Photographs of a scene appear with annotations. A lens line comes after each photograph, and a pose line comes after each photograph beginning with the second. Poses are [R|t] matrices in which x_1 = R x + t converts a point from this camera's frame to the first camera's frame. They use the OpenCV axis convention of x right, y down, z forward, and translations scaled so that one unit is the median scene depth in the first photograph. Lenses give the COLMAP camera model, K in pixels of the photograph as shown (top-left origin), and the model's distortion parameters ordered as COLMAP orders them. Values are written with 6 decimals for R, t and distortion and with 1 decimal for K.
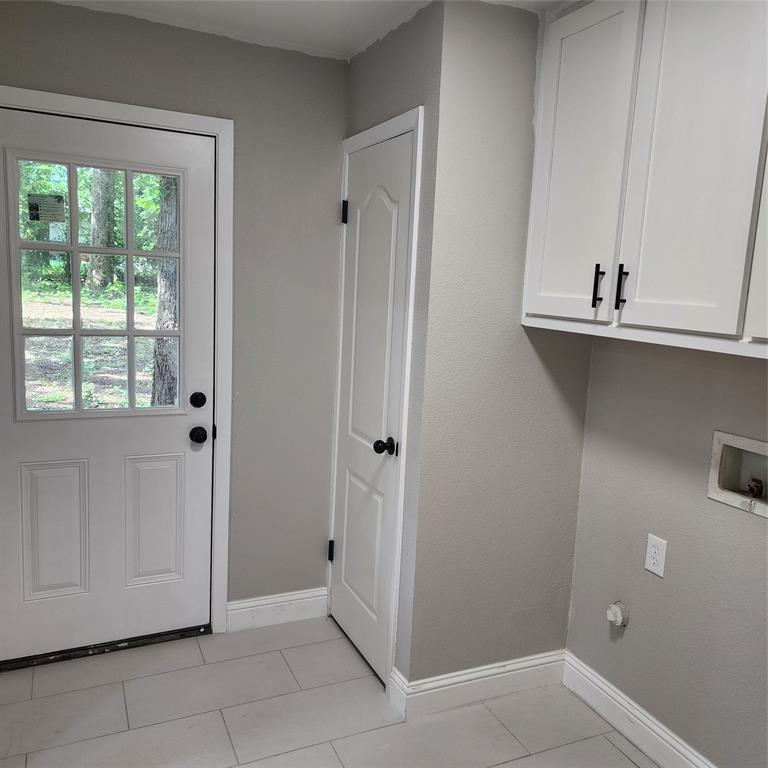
lens RADIAL K [[675.6, 0, 384.0], [0, 675.6, 384.0], [0, 0, 1]] dist [0.039928, -0.041671]
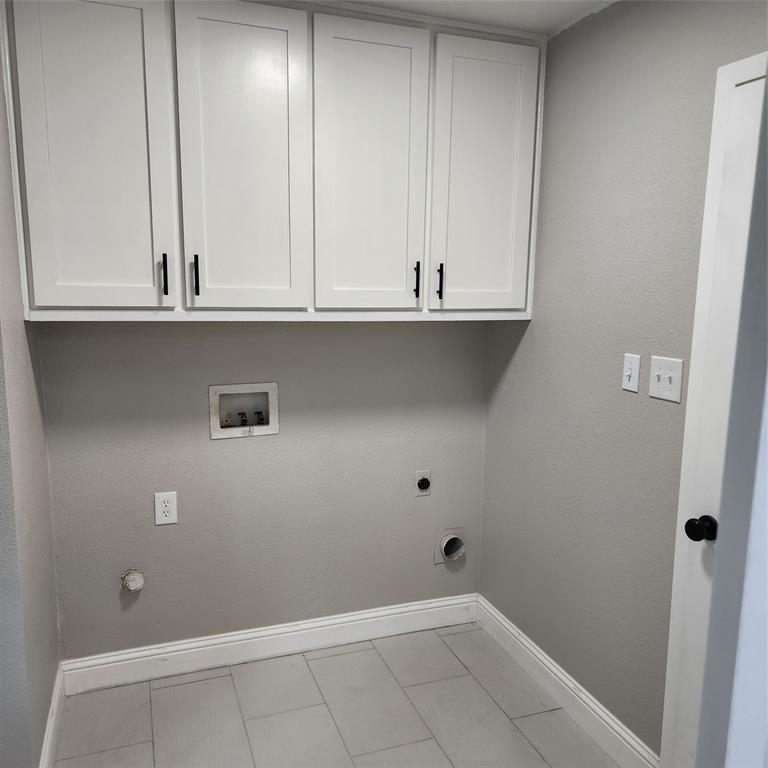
lens RADIAL K [[675.6, 0, 384.0], [0, 675.6, 384.0], [0, 0, 1]] dist [0.039928, -0.041671]
pose [[0.071851, -0.214584, 0.974059, -0.696731], [0.129607, 0.970312, 0.204198, -0.146165], [-0.988959, 0.111573, 0.097530, 0.568693]]
